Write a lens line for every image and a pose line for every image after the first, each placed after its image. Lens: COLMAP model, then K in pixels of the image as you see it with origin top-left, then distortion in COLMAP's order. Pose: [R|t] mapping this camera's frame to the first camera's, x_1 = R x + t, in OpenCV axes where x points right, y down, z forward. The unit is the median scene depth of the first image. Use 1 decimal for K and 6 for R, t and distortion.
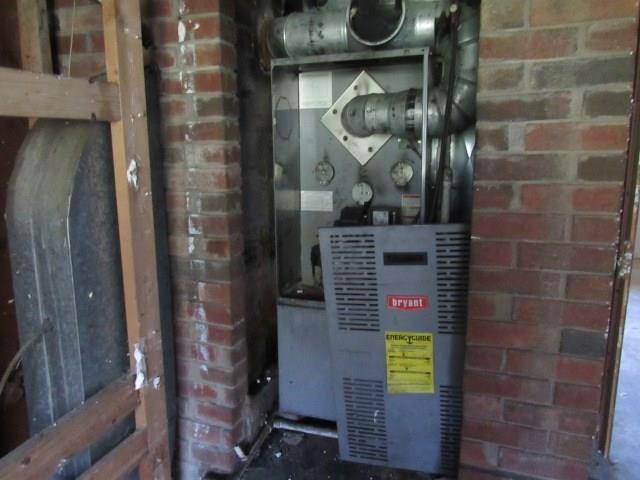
lens RADIAL K [[462.7, 0, 318.1], [0, 462.7, 236.2], [0, 0, 1]] dist [-0.010775, -0.001960]
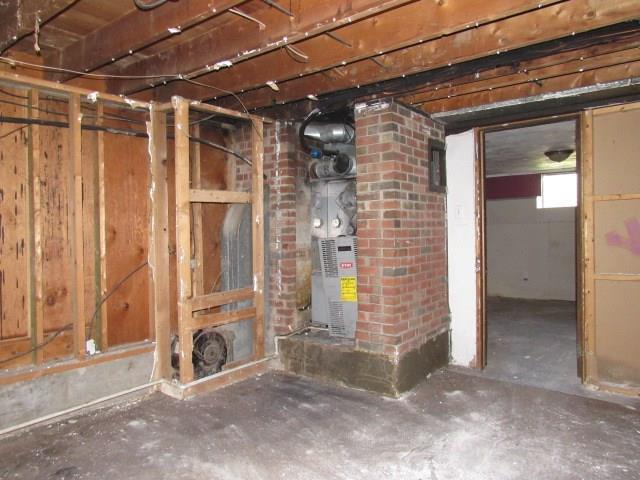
lens RADIAL K [[462.7, 0, 320.9], [0, 462.7, 240.2], [0, 0, 1]] dist [-0.010775, -0.001960]
pose [[0.953882, 0.003890, -0.300158, 0.898012], [-0.051175, 0.987386, -0.149834, 0.428172], [0.295789, 0.158284, 0.942048, -1.709705]]
